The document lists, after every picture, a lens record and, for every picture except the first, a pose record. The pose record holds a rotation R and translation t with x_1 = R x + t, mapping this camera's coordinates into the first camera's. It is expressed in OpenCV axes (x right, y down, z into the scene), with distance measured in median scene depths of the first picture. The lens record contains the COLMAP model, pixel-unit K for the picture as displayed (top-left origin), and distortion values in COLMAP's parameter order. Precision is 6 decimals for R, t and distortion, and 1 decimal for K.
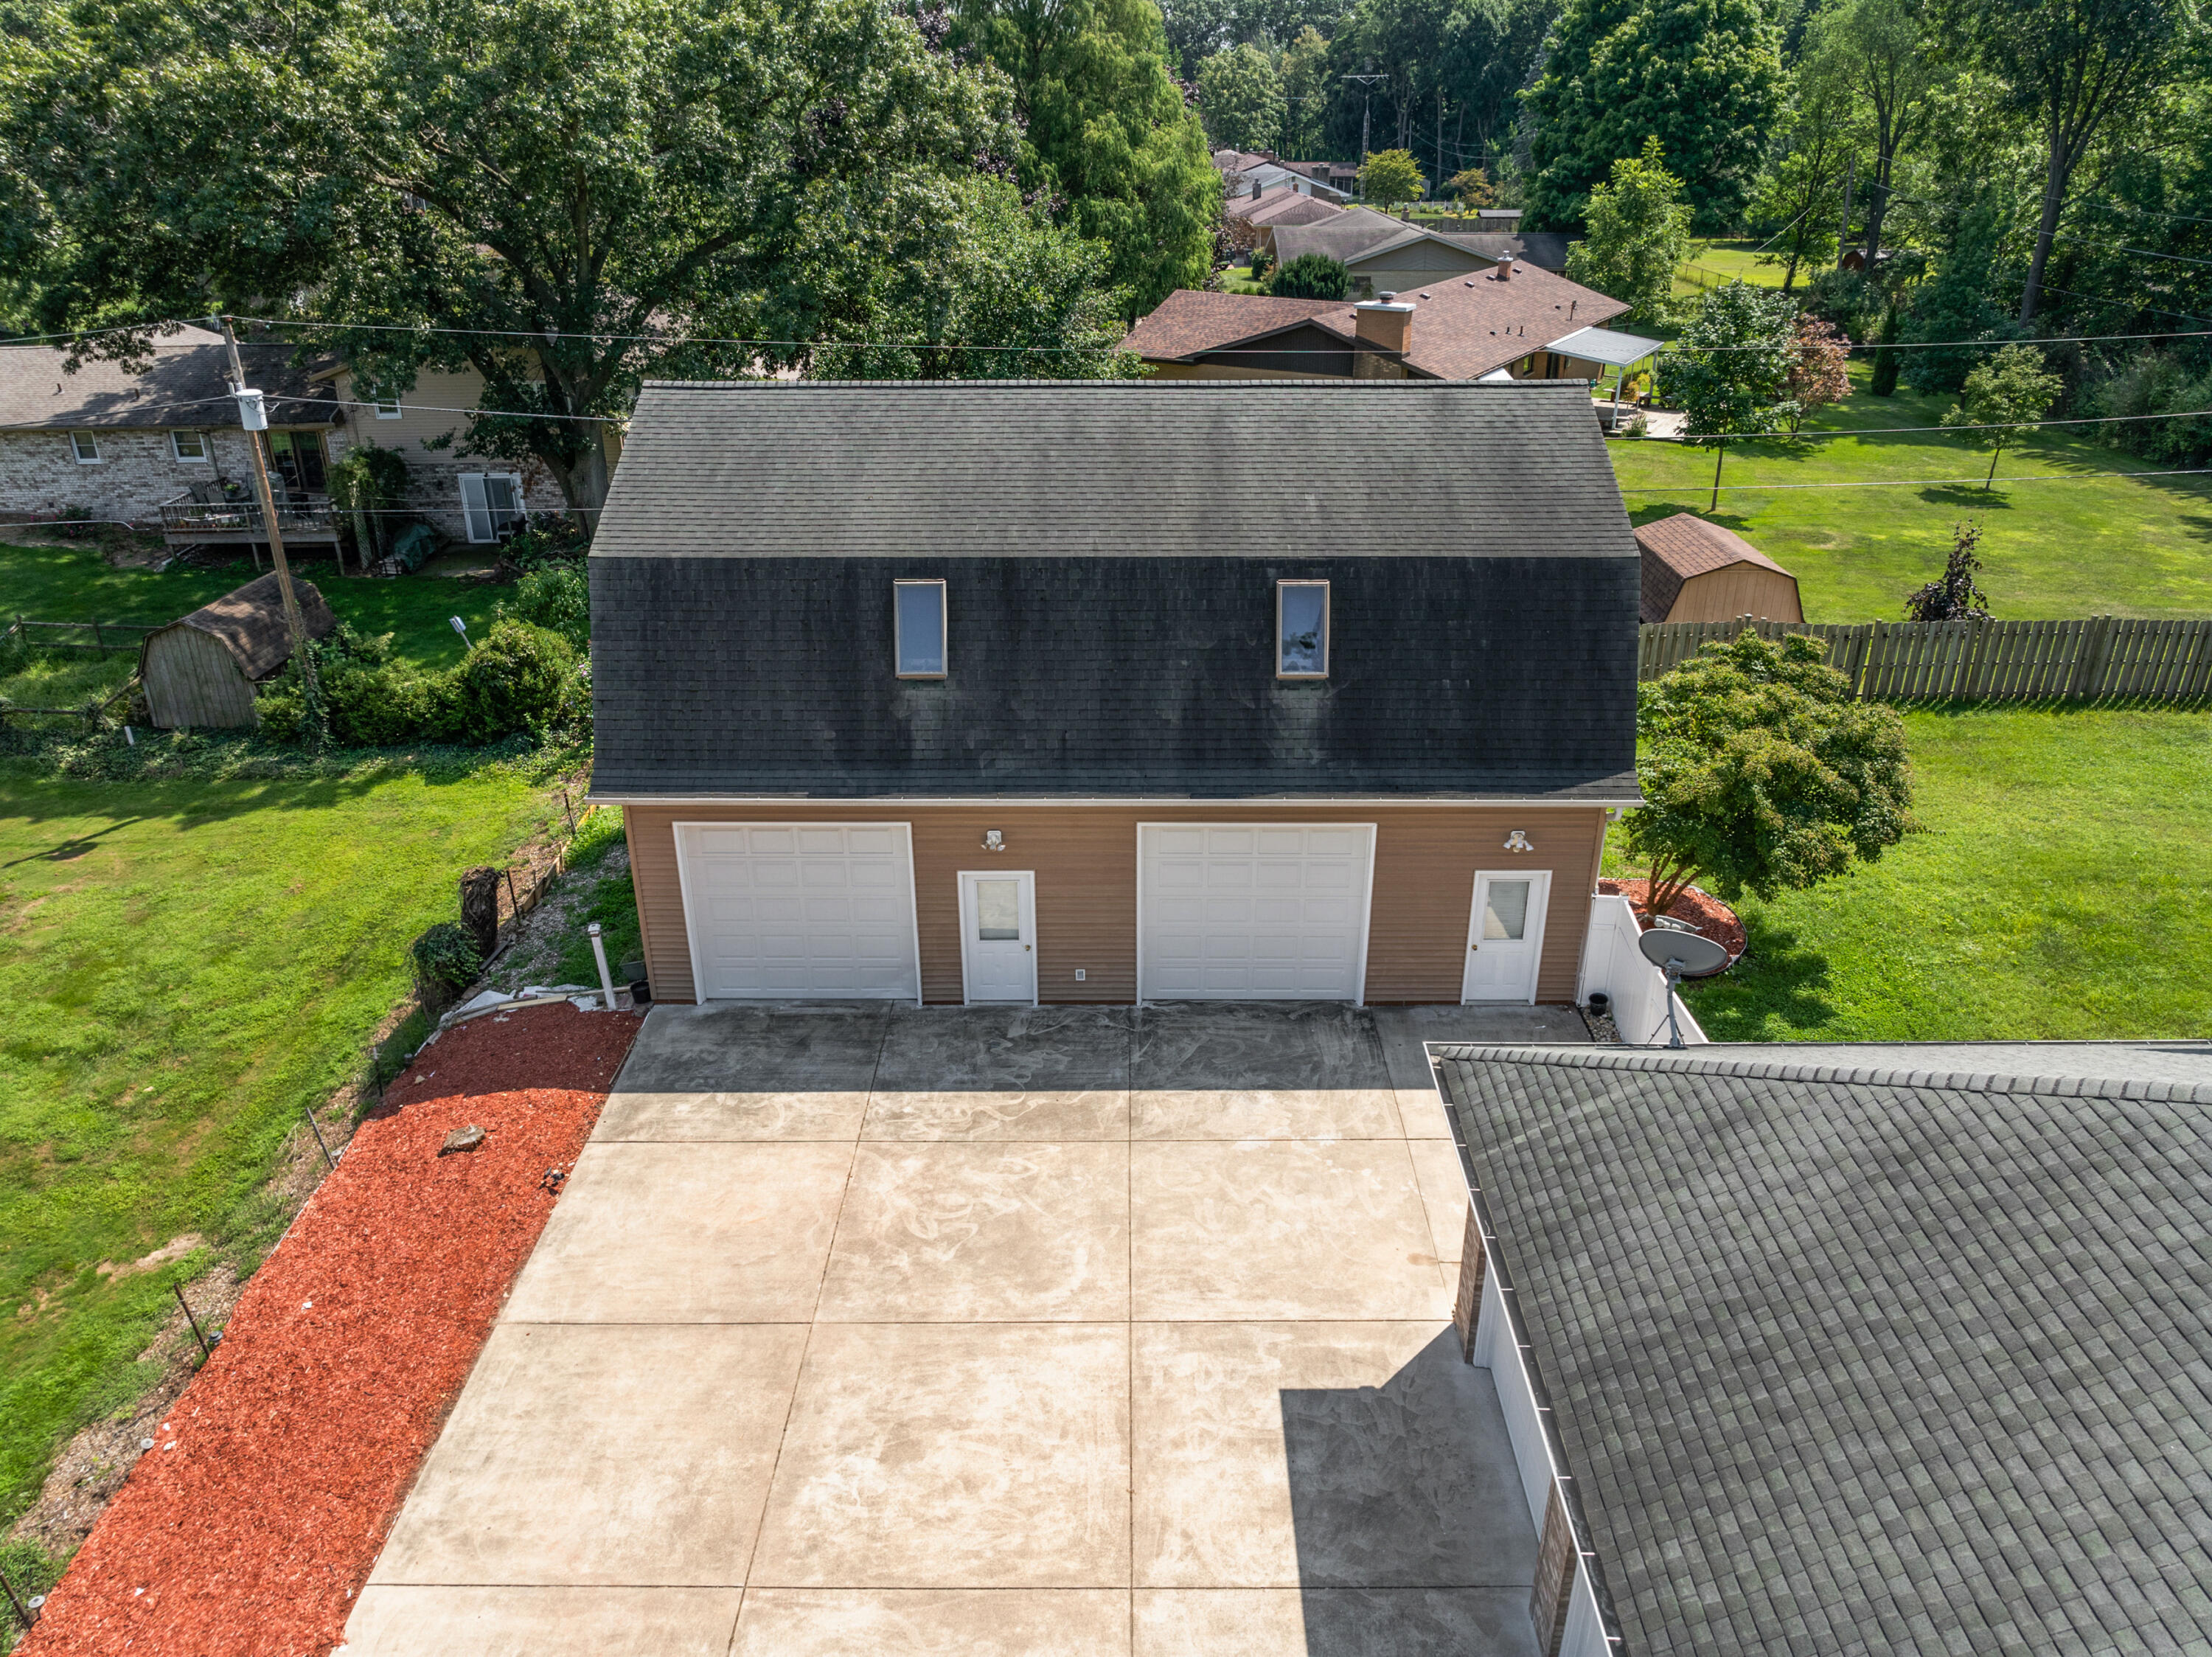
lens RADIAL K [[1540.6, 0, 1113.4], [0, 1540.6, 831.5], [0, 0, 1]] dist [-0.047196, 0.014120]
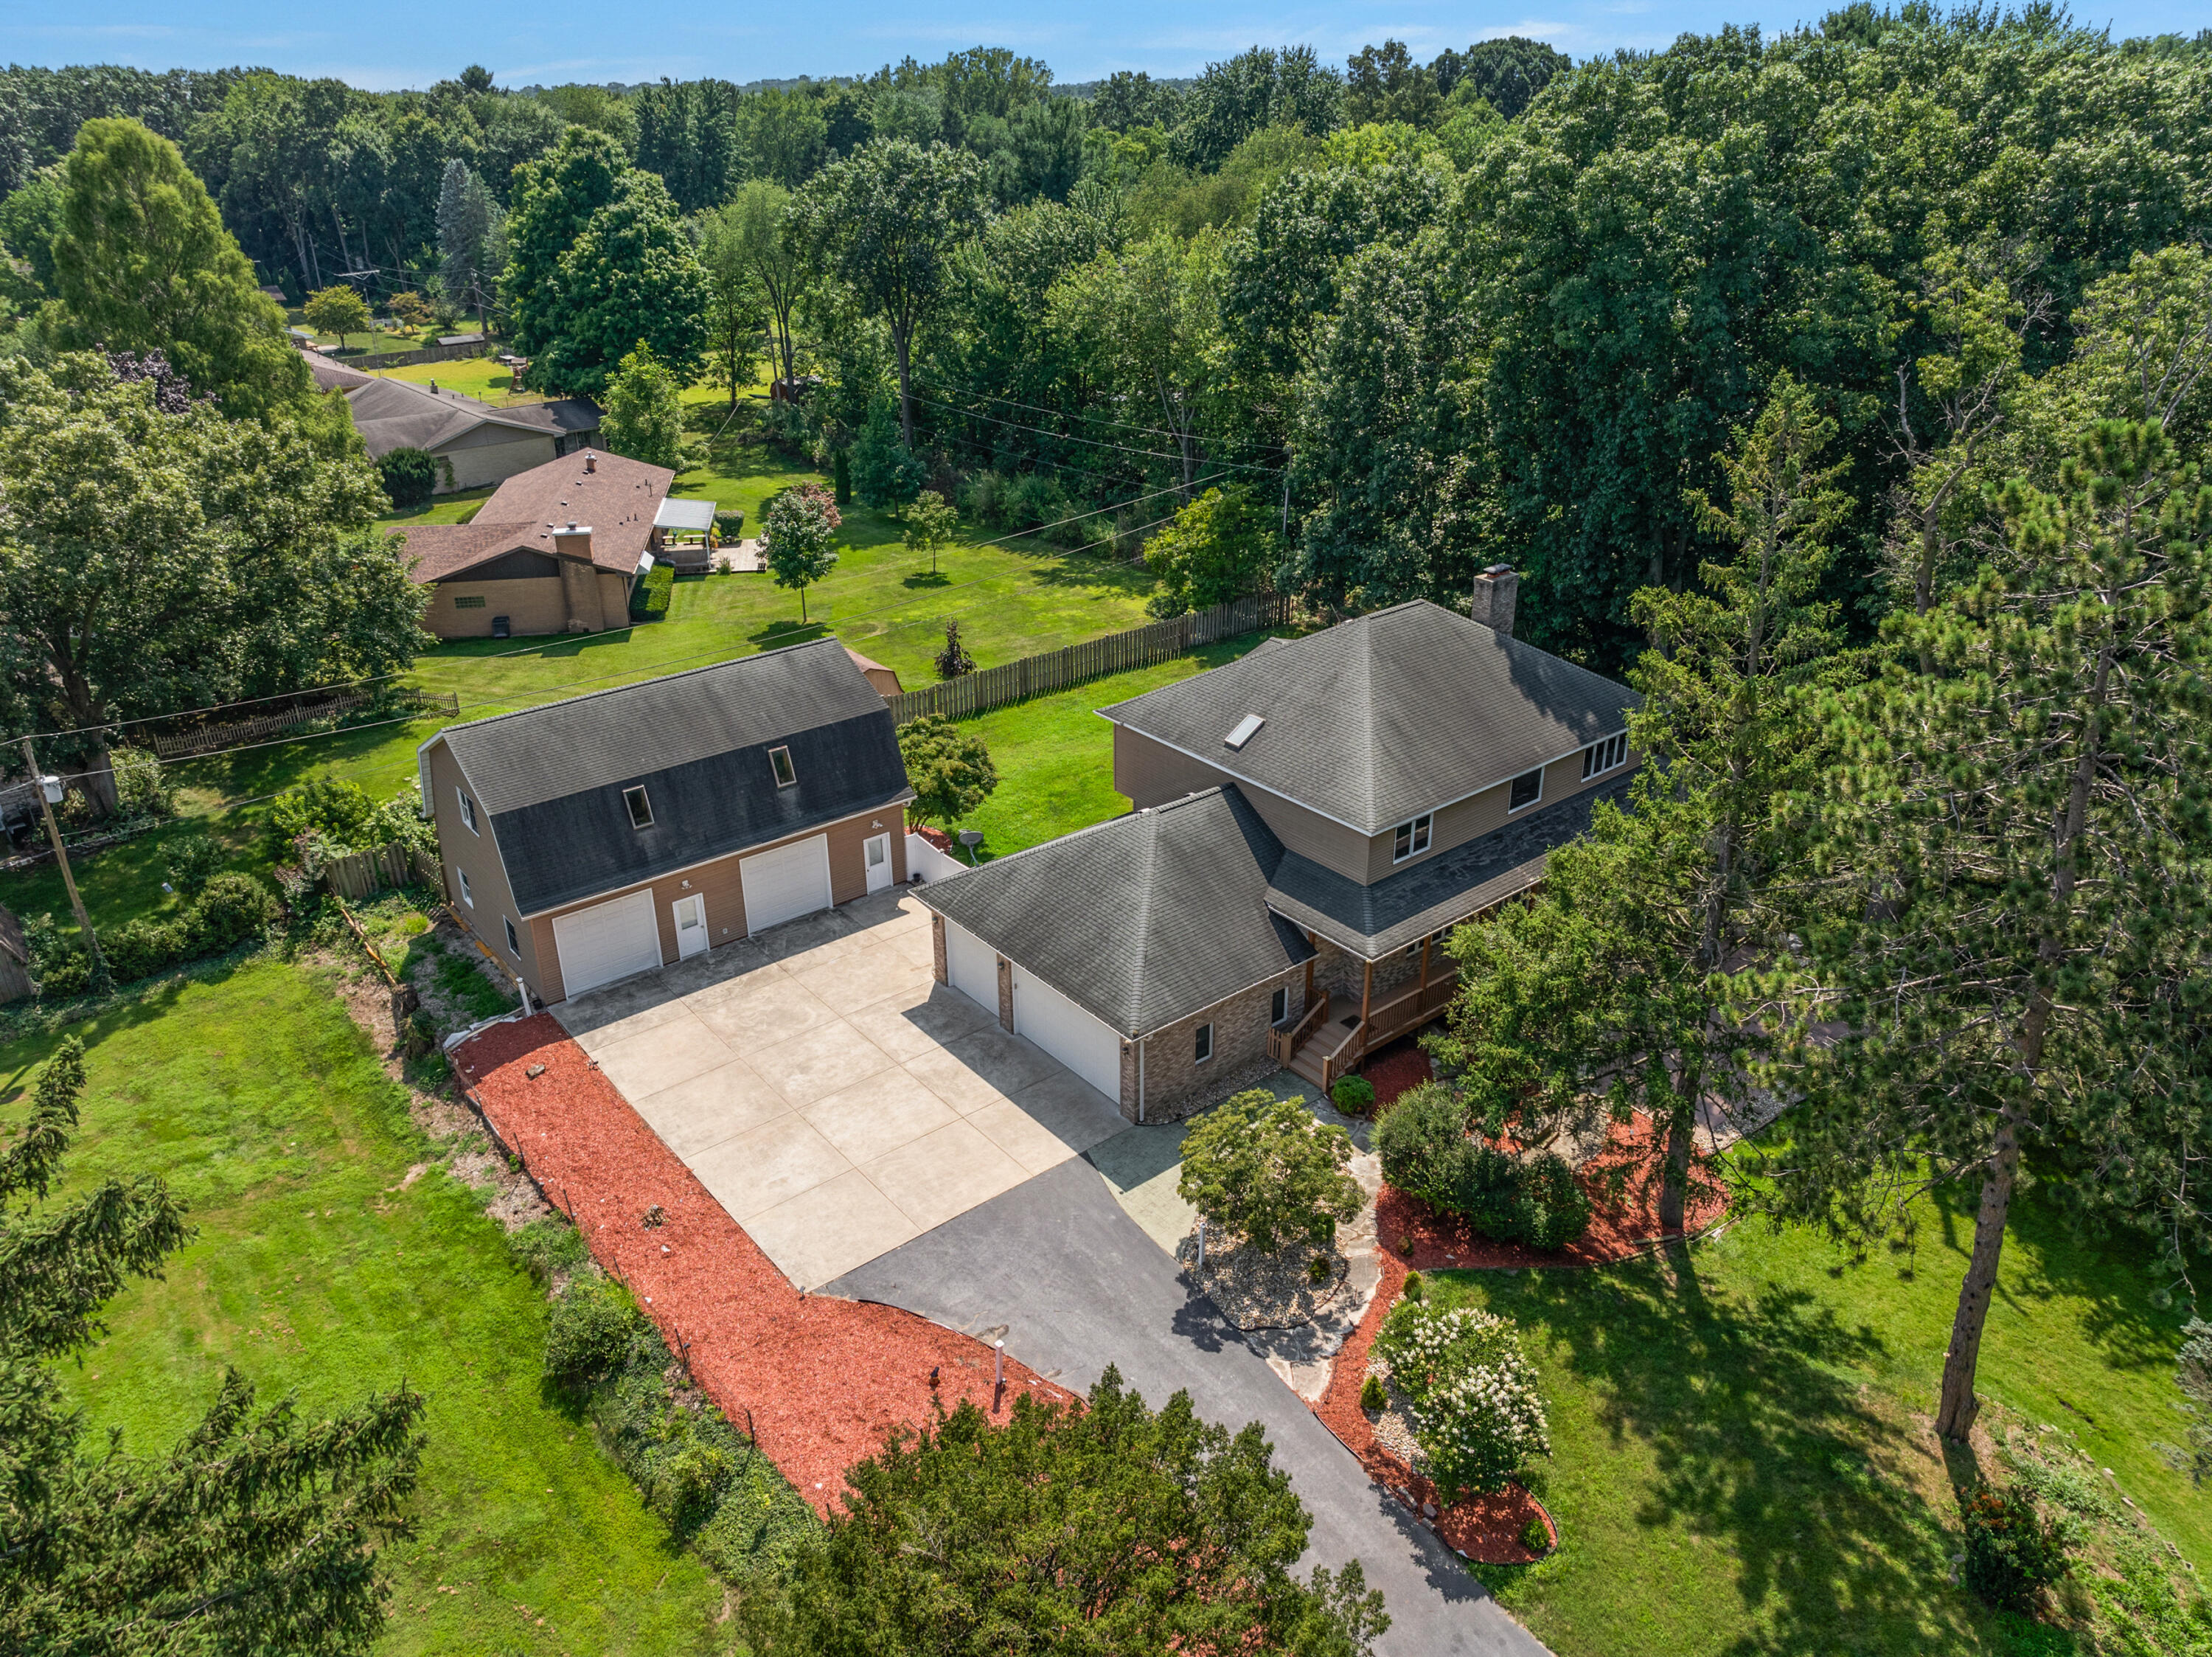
lens RADIAL K [[1540.6, 0, 1120.0], [0, 1540.6, 824.3], [0, 0, 1]] dist [-0.047196, 0.014120]
pose [[0.765473, -0.273782, 0.582318, -0.893422], [0.275408, 0.957287, 0.088046, -0.104405], [-0.581551, 0.092978, 0.808179, -1.275870]]
